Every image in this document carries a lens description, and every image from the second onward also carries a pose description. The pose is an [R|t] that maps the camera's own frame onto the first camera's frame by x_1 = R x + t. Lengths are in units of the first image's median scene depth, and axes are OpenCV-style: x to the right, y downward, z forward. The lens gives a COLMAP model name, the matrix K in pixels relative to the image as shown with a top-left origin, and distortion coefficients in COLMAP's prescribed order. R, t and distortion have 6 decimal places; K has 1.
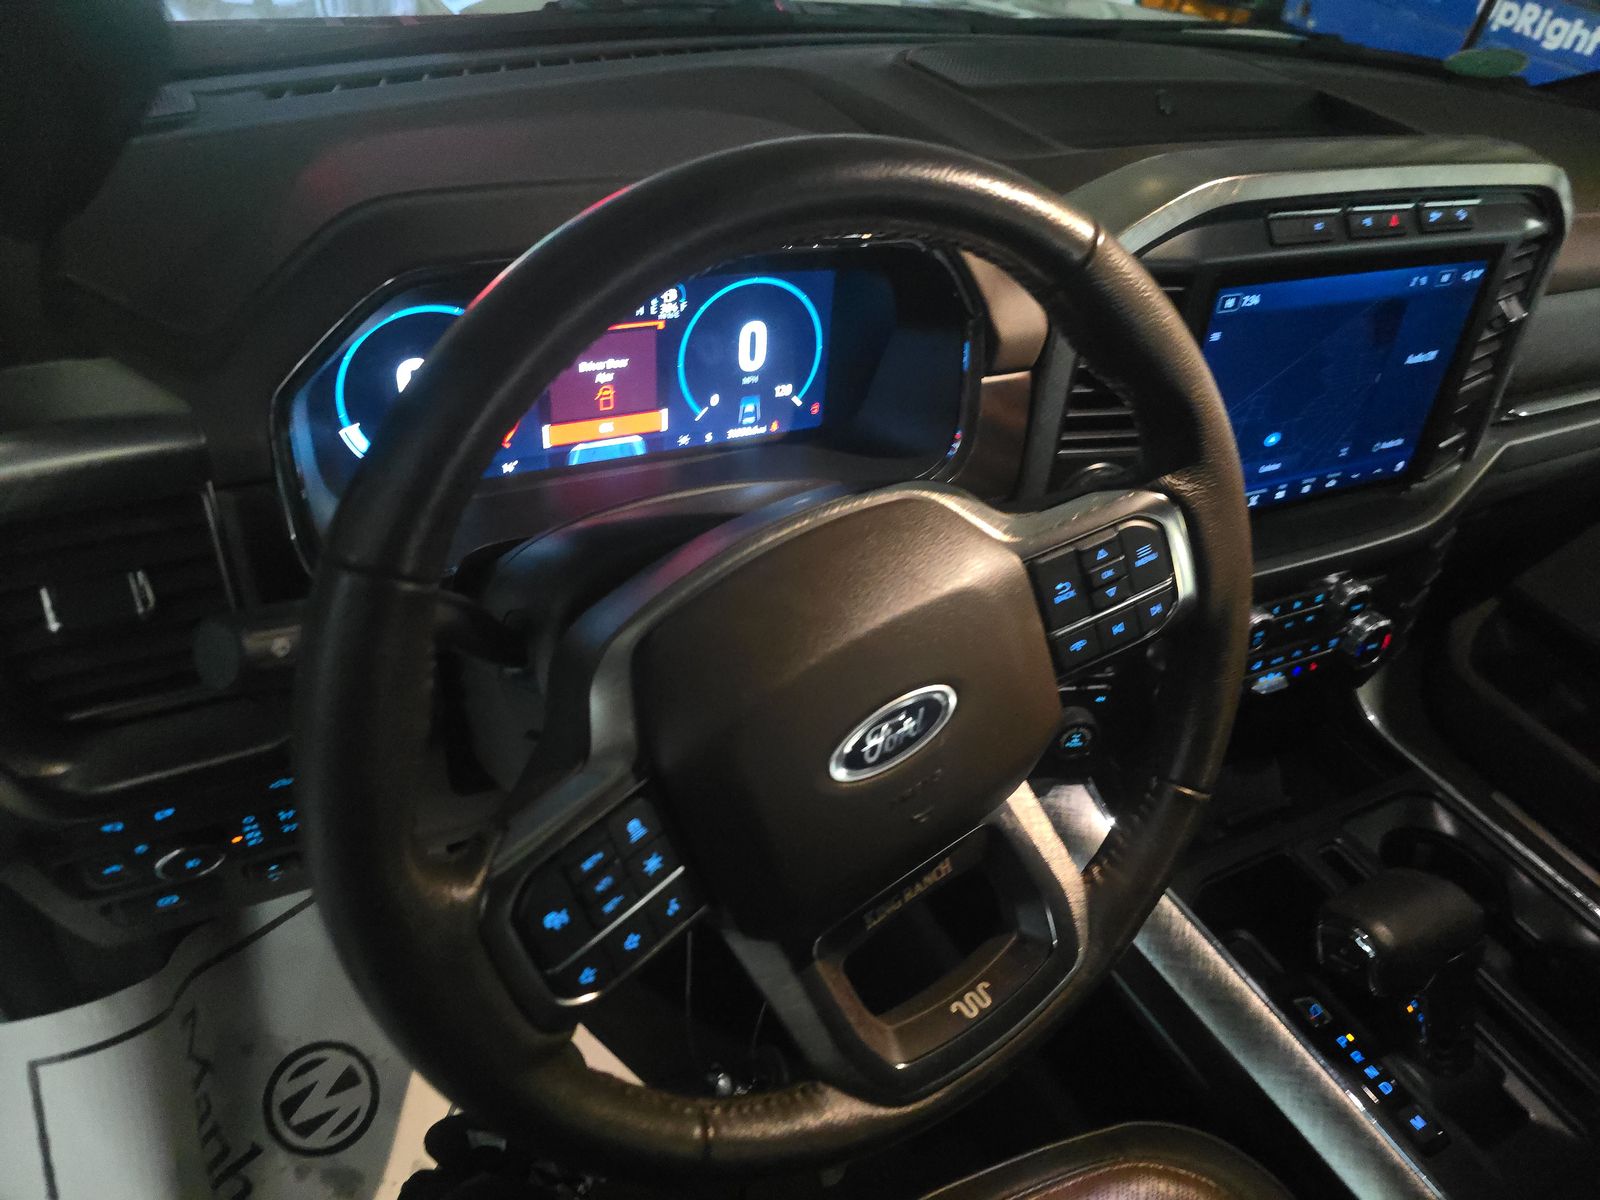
lens RADIAL K [[1081.3, 0, 800.0], [0, 1081.3, 600.0], [0, 0, 1]] dist [0.021064, -0.040079]
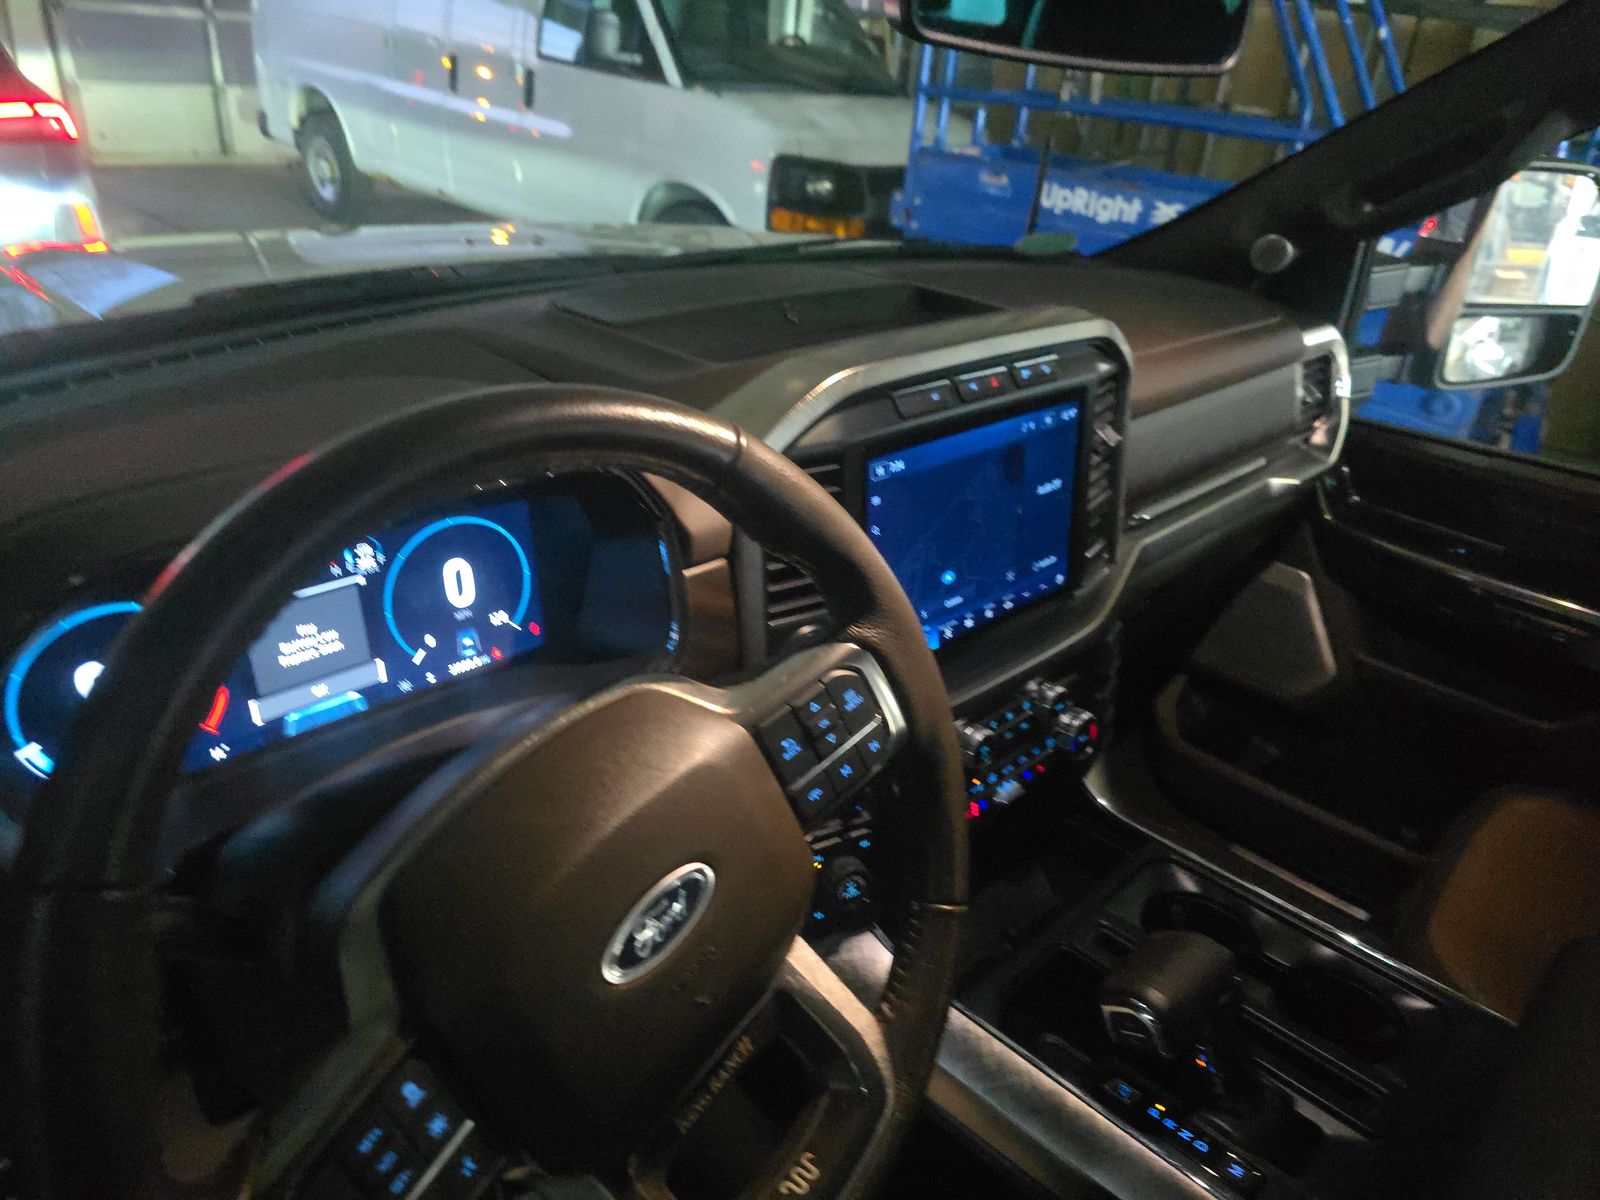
lens RADIAL K [[1073.9, 0, 800.0], [0, 1073.9, 600.0], [0, 0, 1]] dist [0.069484, -0.095942]
pose [[0.952811, -0.188315, 0.238093, 0.017334], [0.228043, 0.961723, -0.151938, 0.011051], [-0.200368, 0.199064, 0.959284, -0.046597]]
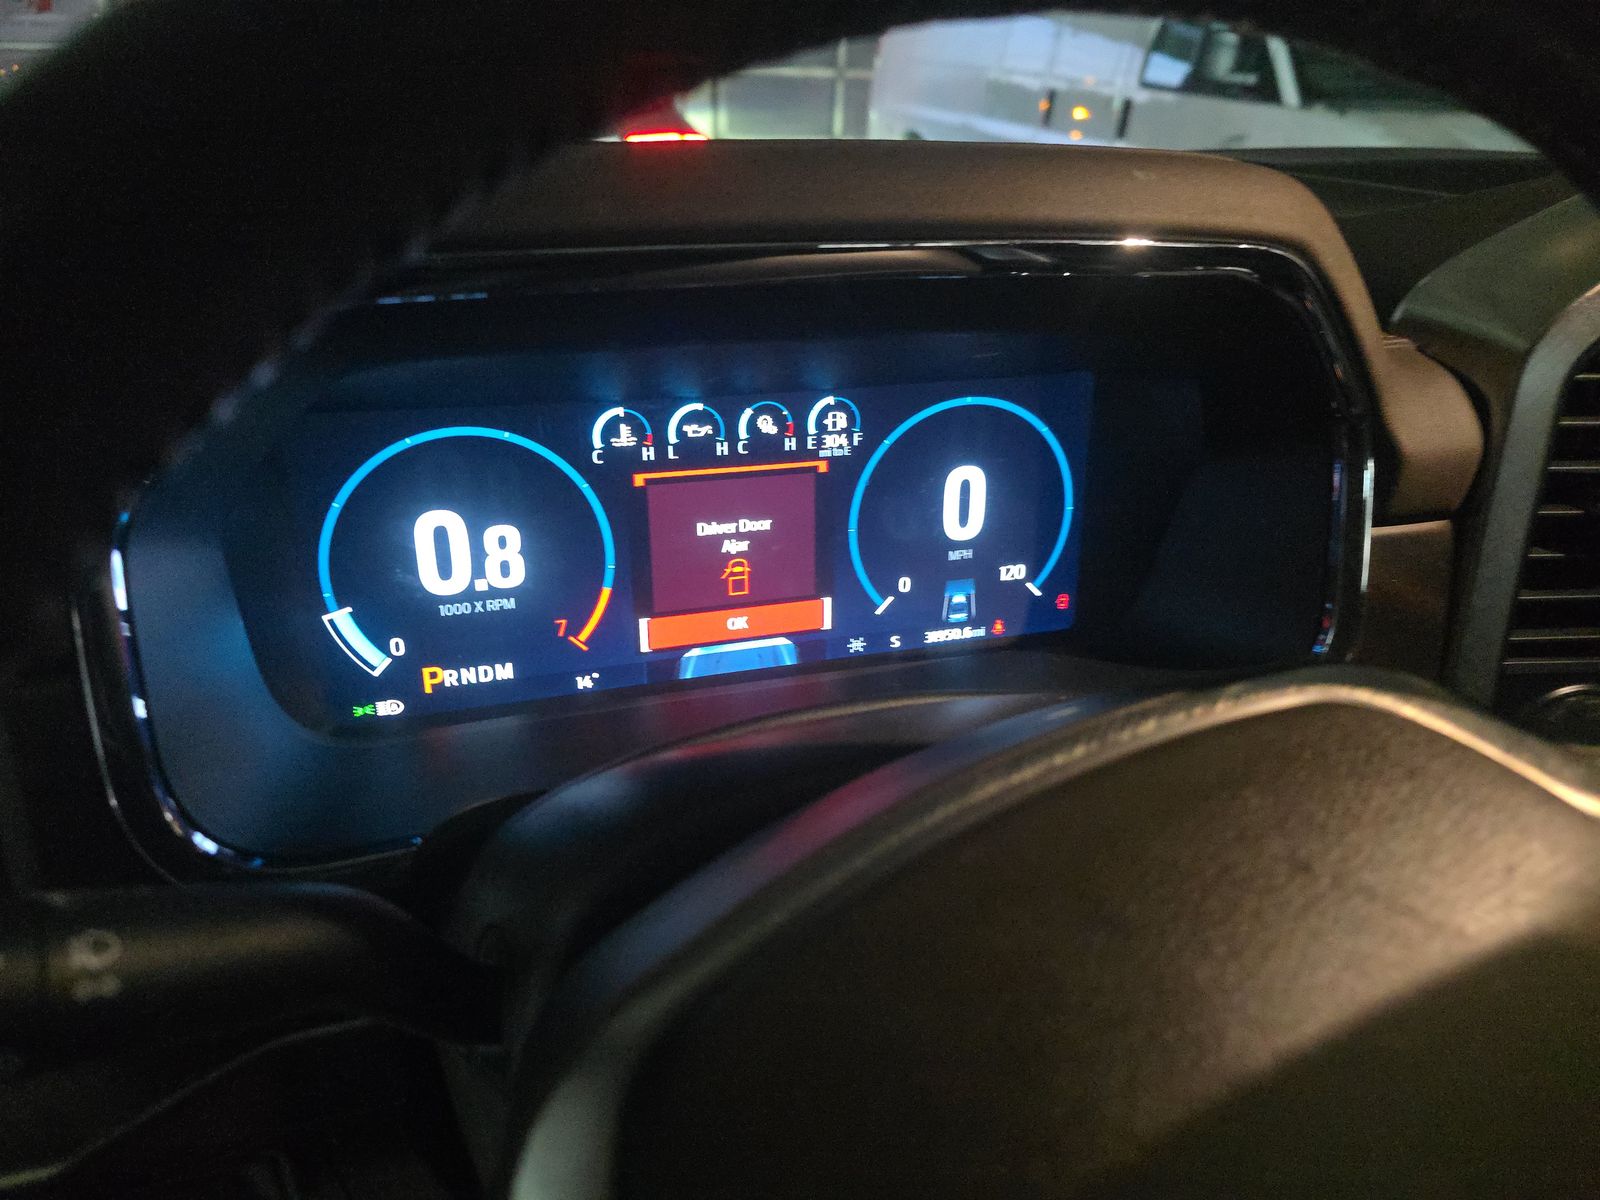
lens RADIAL K [[1081.3, 0, 800.0], [0, 1081.3, 600.0], [0, 0, 1]] dist [0.021064, -0.040079]
pose [[0.979789, -0.008027, -0.199873, -0.011011], [-0.041779, 0.968946, -0.243717, -0.014885], [0.195622, 0.247142, 0.949027, 0.383006]]
